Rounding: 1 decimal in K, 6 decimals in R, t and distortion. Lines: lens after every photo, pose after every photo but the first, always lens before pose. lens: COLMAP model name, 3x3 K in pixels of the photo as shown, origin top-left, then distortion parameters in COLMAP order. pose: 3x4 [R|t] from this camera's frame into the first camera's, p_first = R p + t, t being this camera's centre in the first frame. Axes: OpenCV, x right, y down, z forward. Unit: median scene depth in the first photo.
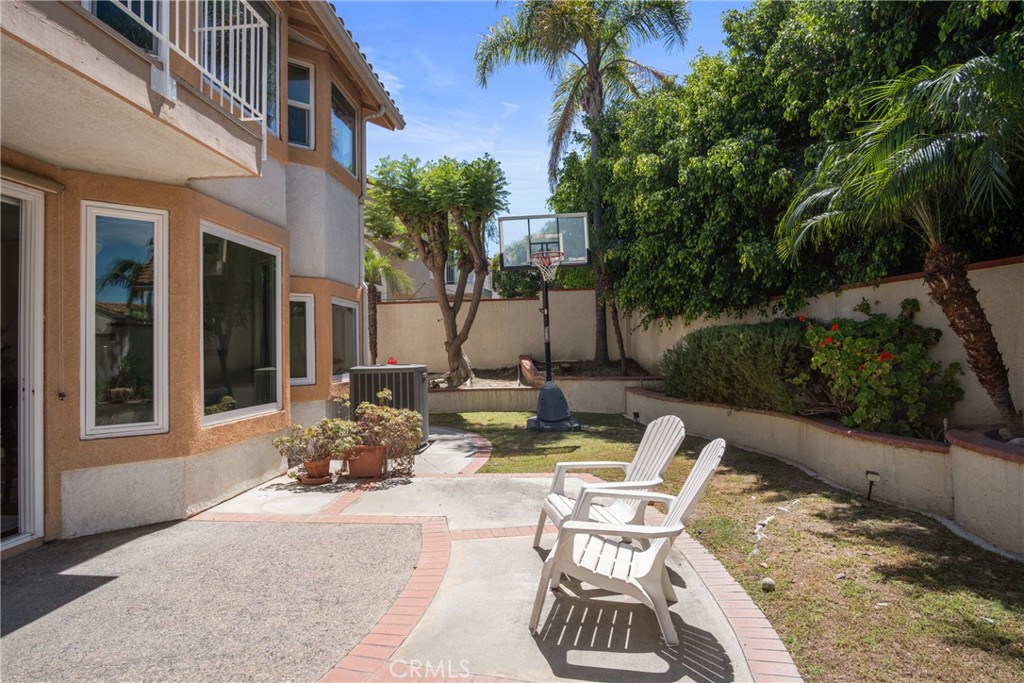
lens RADIAL K [[585.2, 0, 512.0], [0, 585.2, 341.5], [0, 0, 1]] dist [-0.022090, -0.000617]
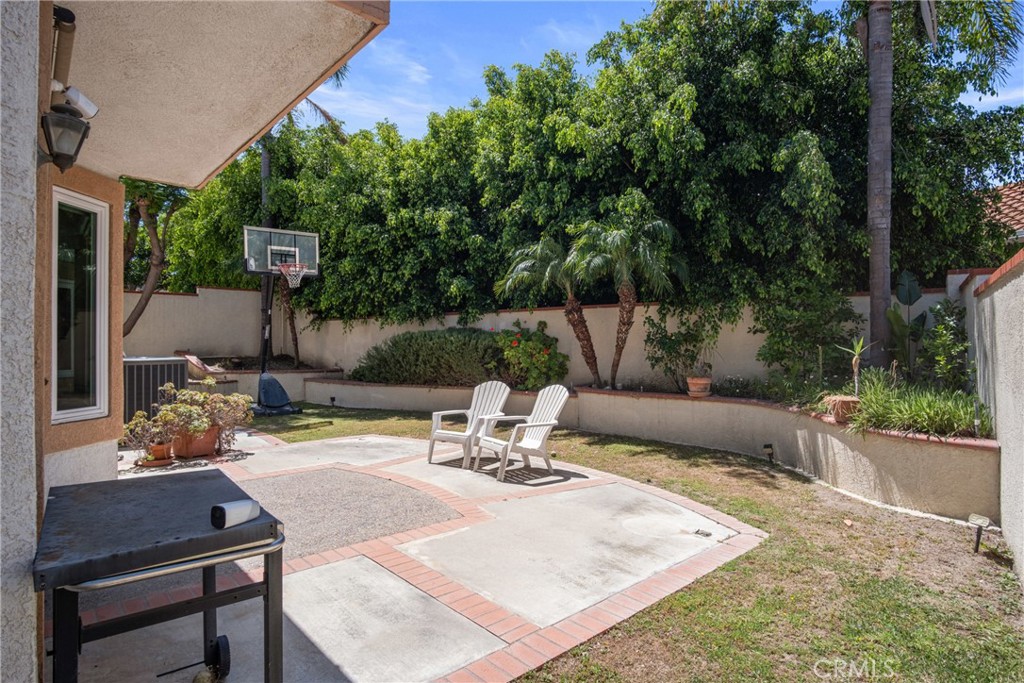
lens RADIAL K [[585.2, 0, 512.0], [0, 585.2, 341.5], [0, 0, 1]] dist [-0.022090, -0.000617]
pose [[0.685187, 0.023753, 0.727979, -0.514902], [-0.022556, 0.999681, -0.011389, 0.010696], [-0.728017, -0.008617, 0.685505, -0.148550]]
